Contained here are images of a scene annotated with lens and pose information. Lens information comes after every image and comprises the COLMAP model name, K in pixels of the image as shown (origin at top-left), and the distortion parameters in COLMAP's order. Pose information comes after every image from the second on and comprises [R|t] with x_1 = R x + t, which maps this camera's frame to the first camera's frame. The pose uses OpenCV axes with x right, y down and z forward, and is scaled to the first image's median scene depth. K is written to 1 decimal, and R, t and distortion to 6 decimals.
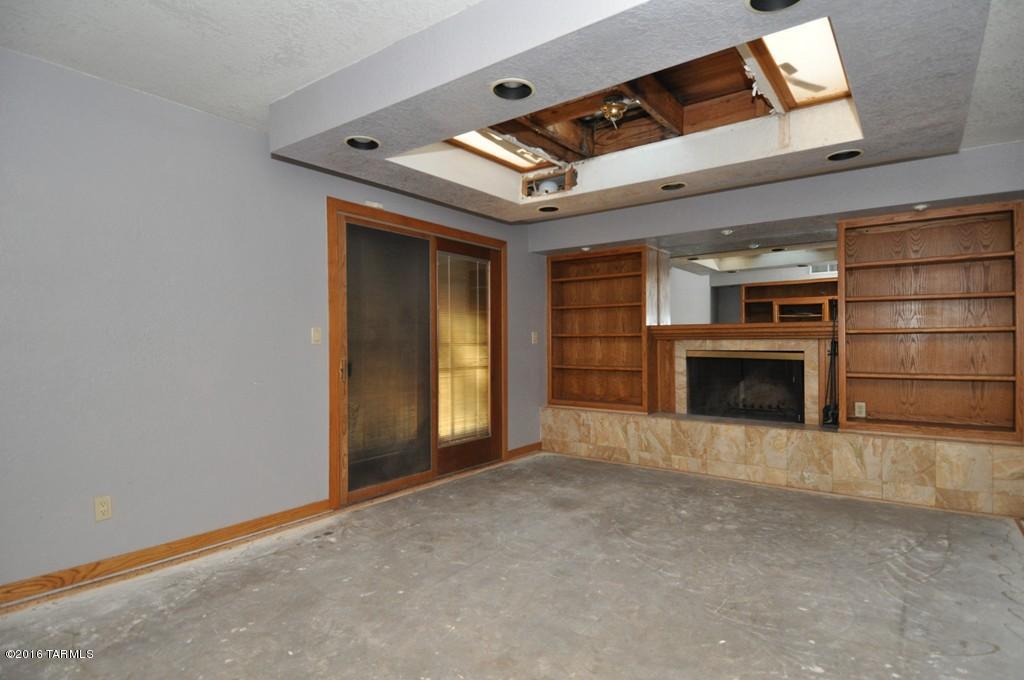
lens RADIAL K [[534.8, 0, 517.9], [0, 534.8, 342.4], [0, 0, 1]] dist [0.014576, -0.008007]
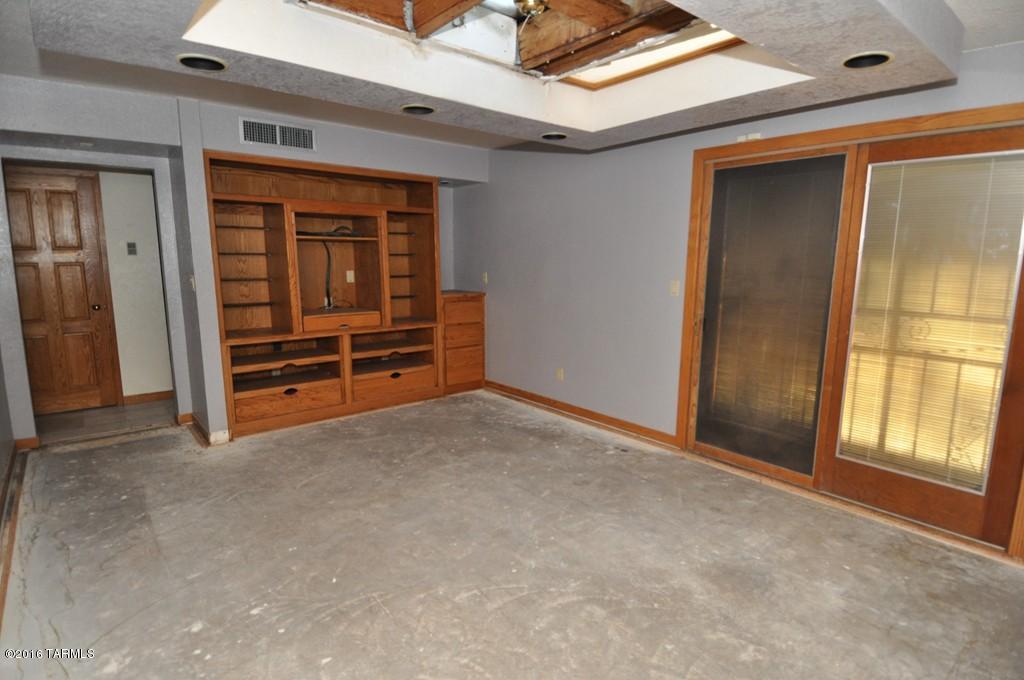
lens RADIAL K [[534.8, 0, 517.4], [0, 534.8, 336.9], [0, 0, 1]] dist [0.014576, -0.008007]
pose [[-0.234146, 0.148166, -0.960845, 0.750100], [-0.010540, 0.987874, 0.154902, -0.077308], [0.972144, 0.046397, -0.229745, 0.926621]]
